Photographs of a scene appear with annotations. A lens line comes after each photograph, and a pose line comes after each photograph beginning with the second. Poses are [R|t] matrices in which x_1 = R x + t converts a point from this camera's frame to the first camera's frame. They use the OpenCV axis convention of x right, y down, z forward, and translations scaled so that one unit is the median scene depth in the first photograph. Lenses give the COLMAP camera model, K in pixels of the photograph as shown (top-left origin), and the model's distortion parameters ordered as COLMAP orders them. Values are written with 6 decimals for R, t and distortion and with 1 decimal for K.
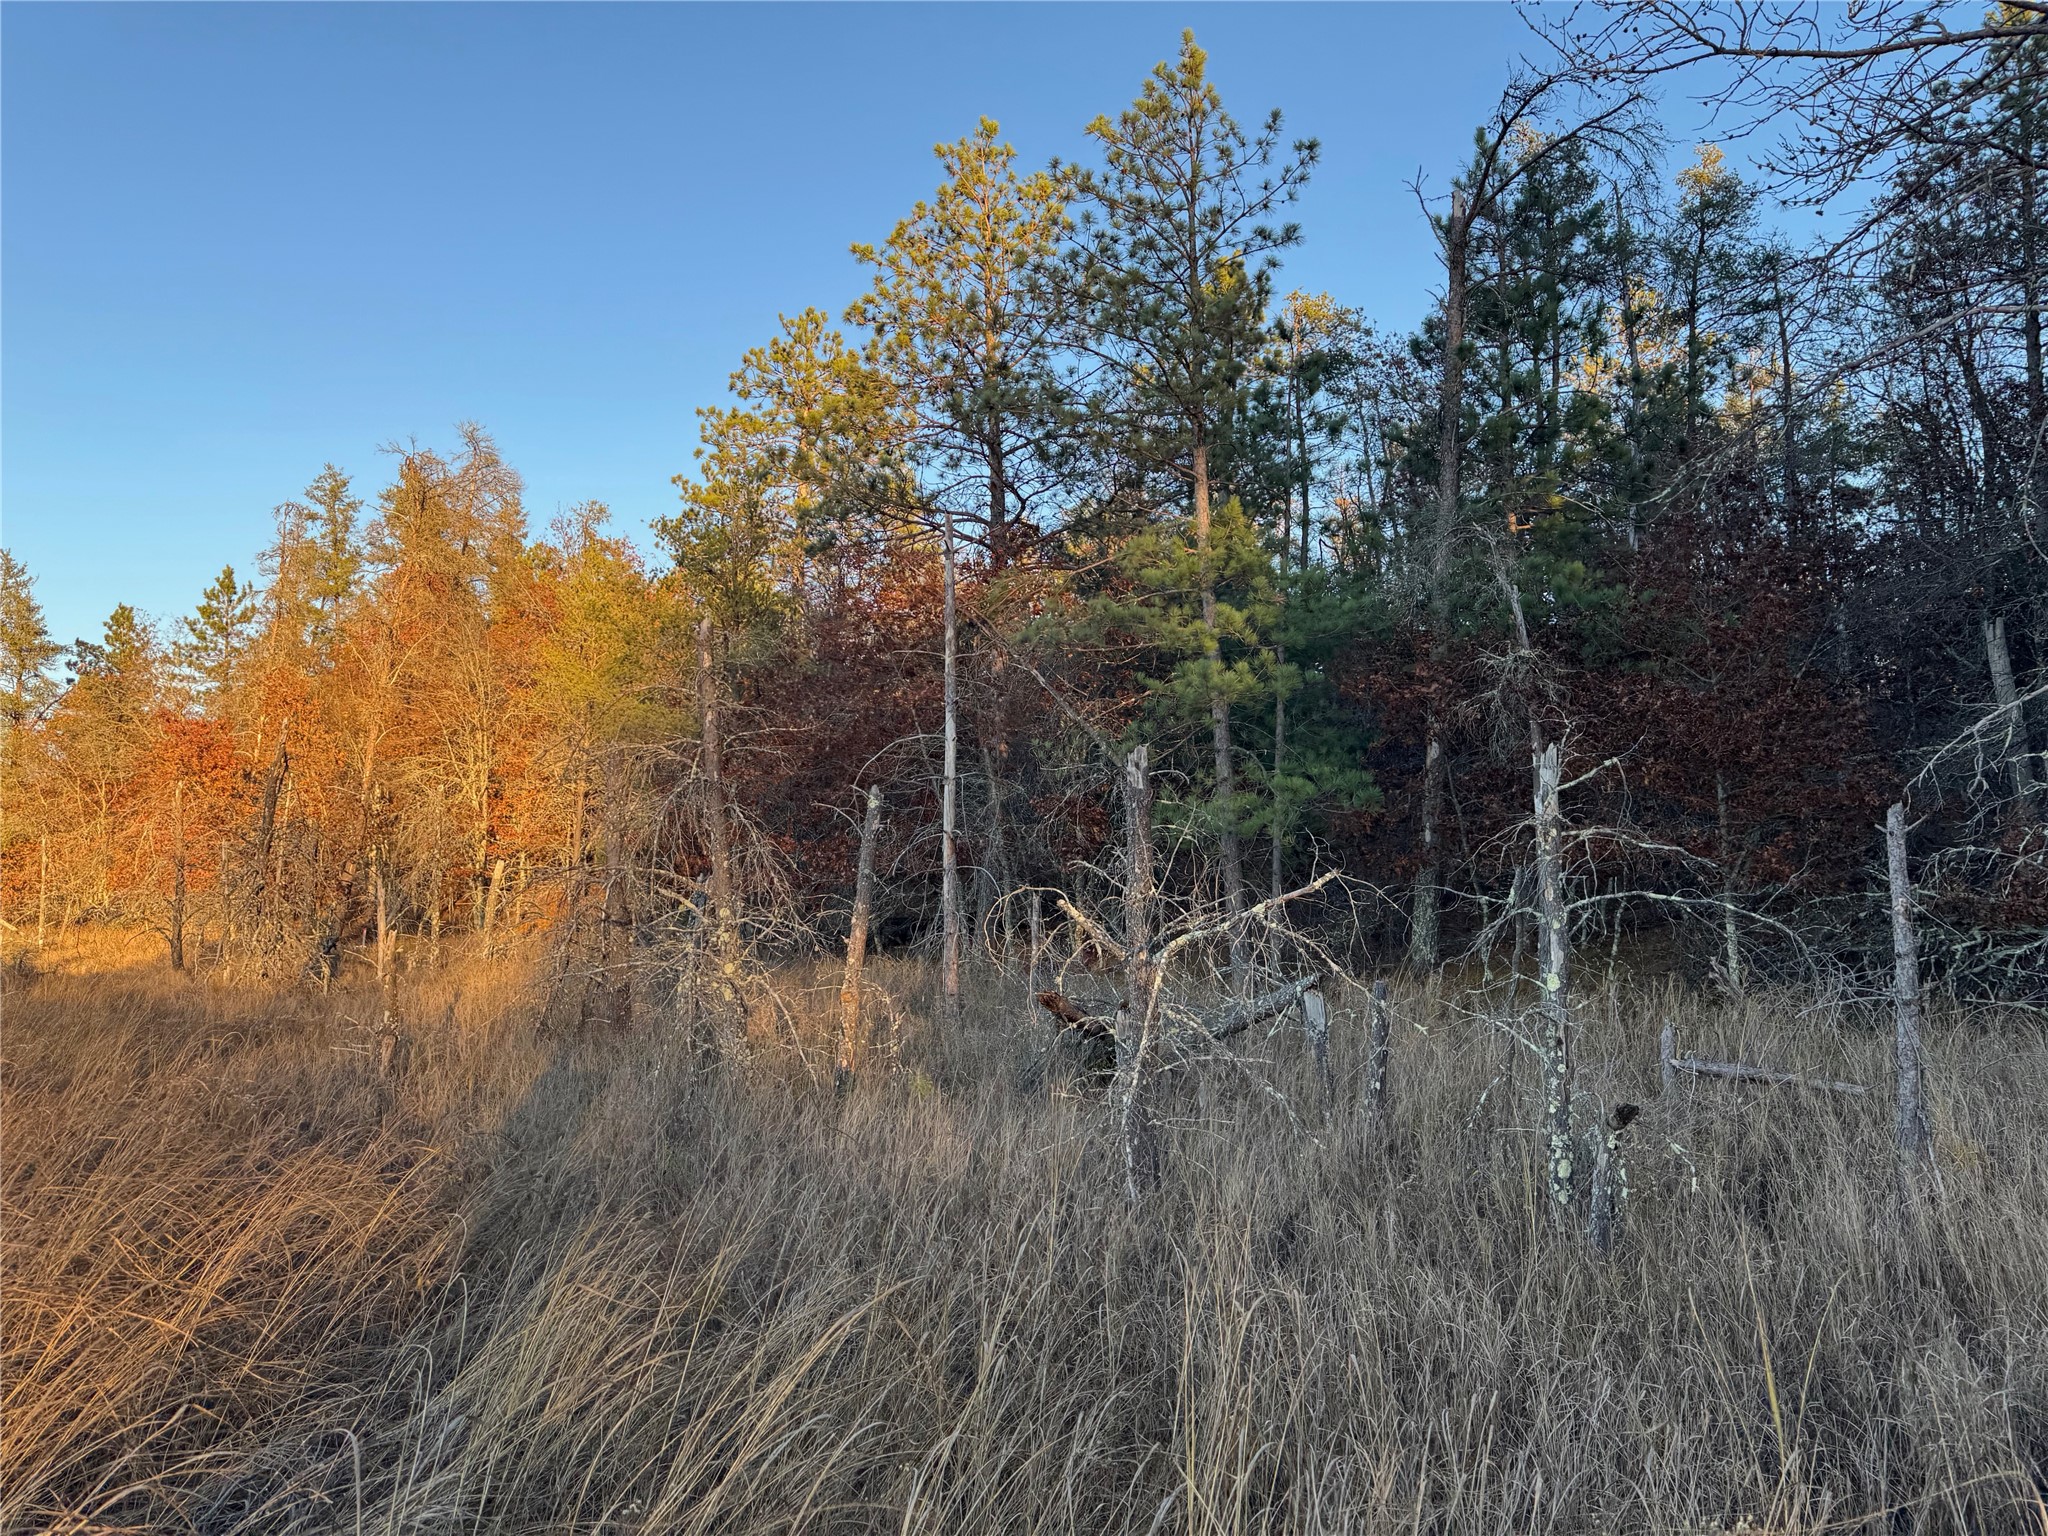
lens RADIAL K [[1404.0, 0, 1016.2], [0, 1404.0, 728.4], [0, 0, 1]] dist [-0.009009, -0.001249]
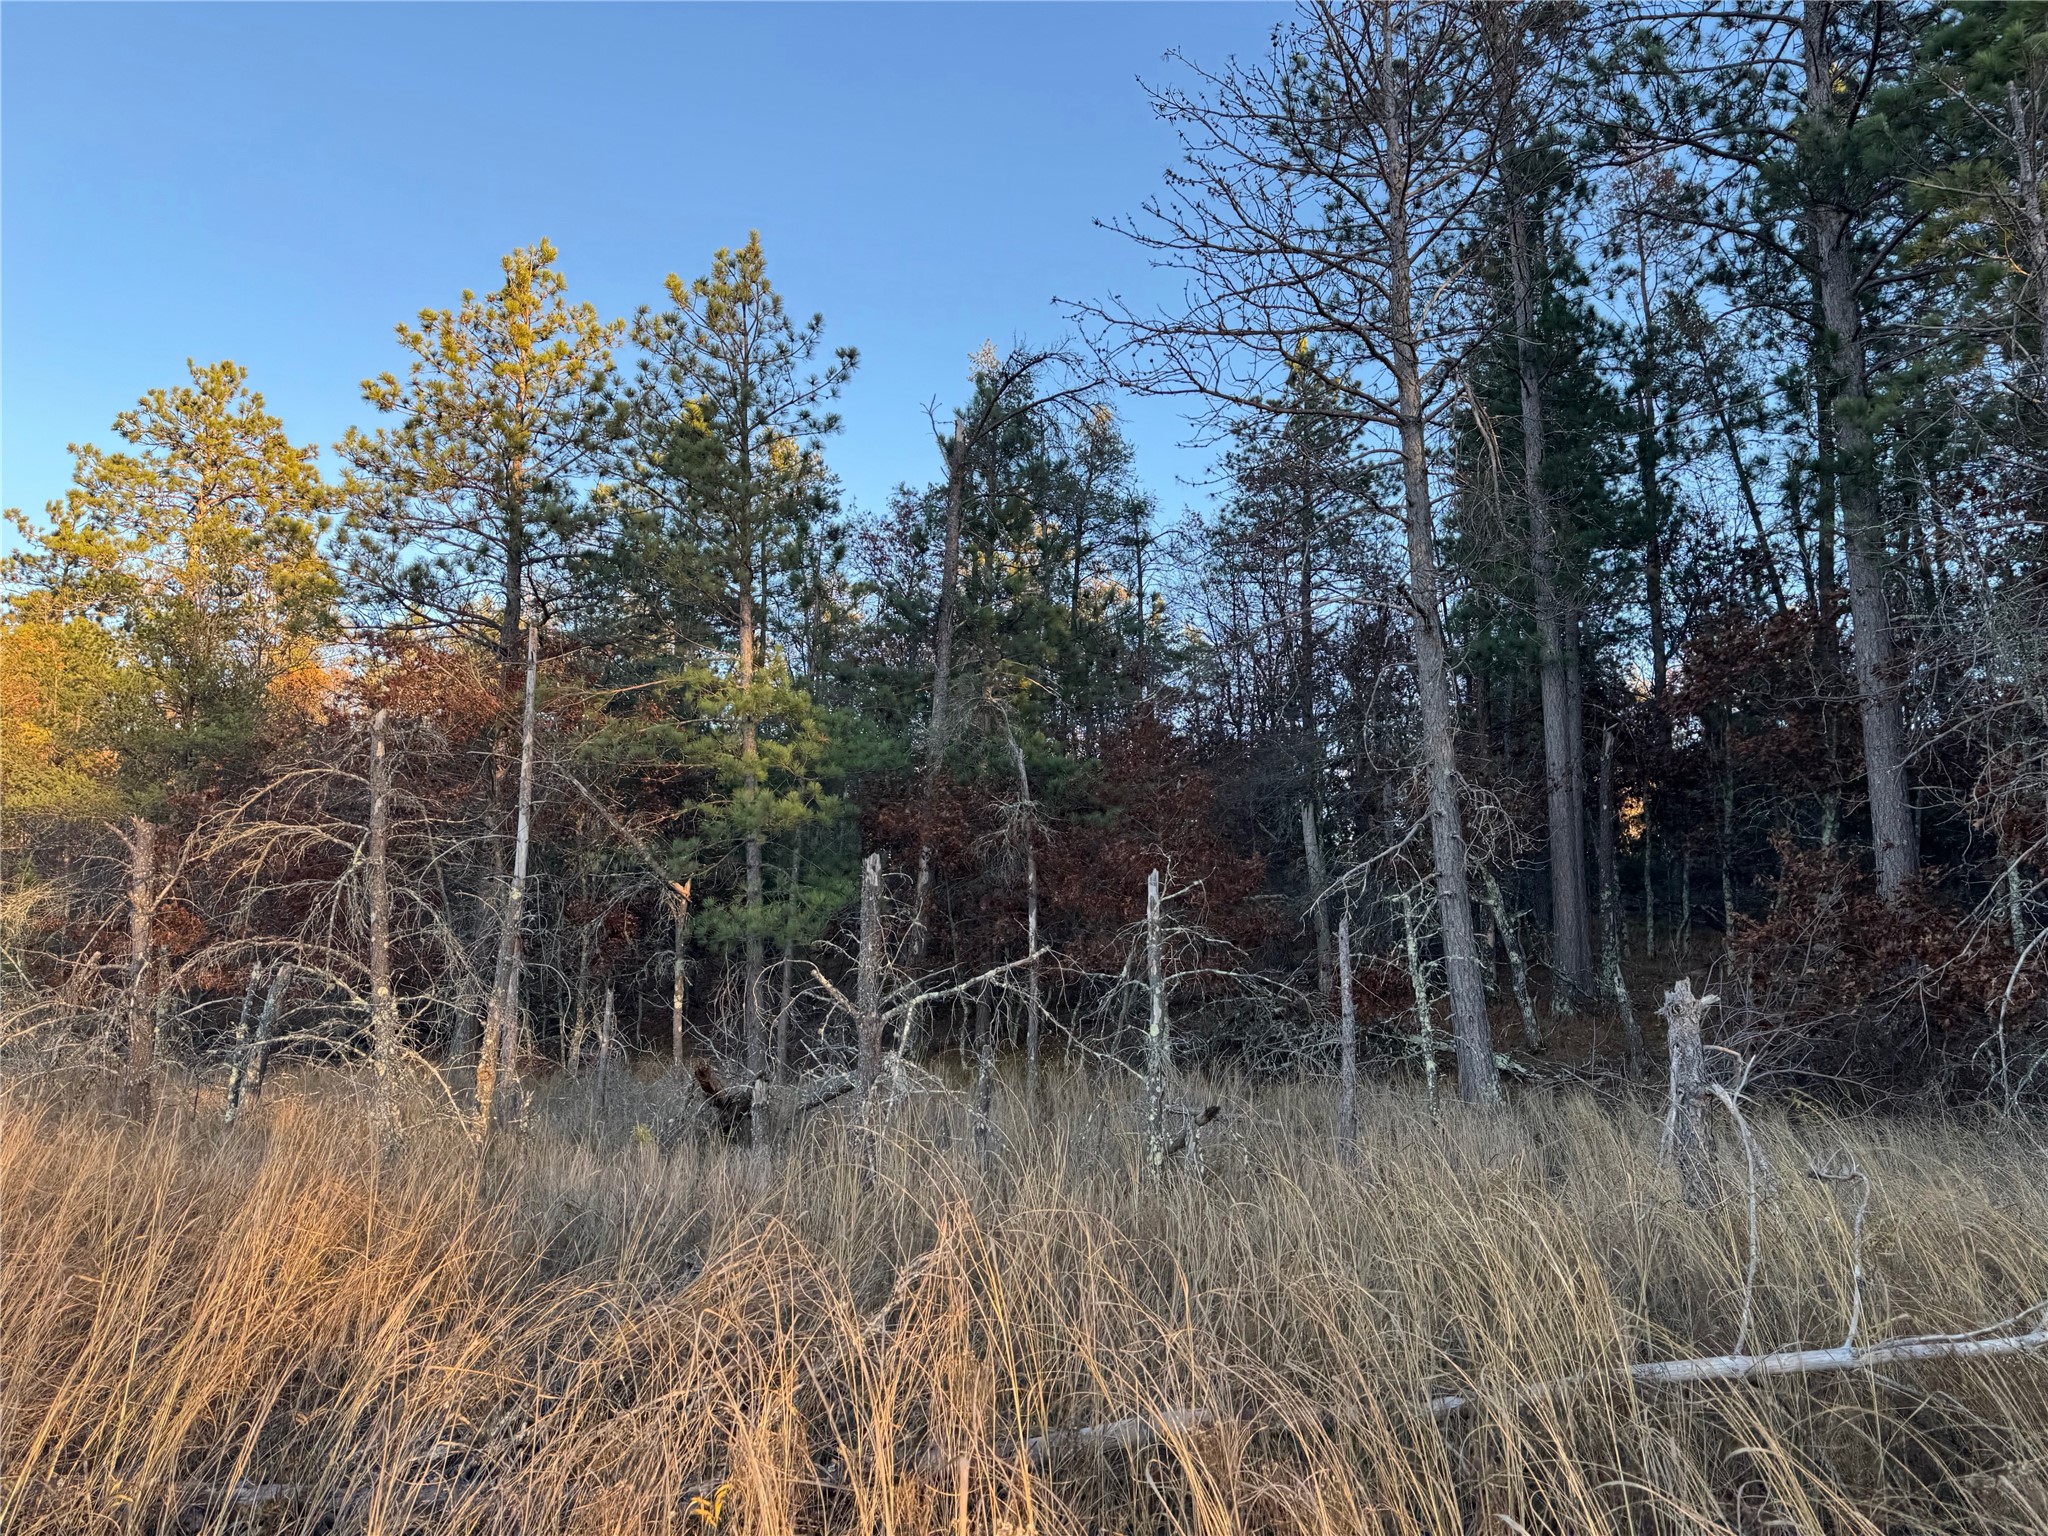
lens RADIAL K [[1423.7, 0, 1057.9], [0, 1423.7, 763.3], [0, 0, 1]] dist [0.015492, -0.026073]
pose [[0.868809, 0.092543, 0.486422, -0.214749], [-0.058475, 0.994681, -0.084798, 0.016485], [-0.491682, 0.045230, 0.869599, -0.122264]]
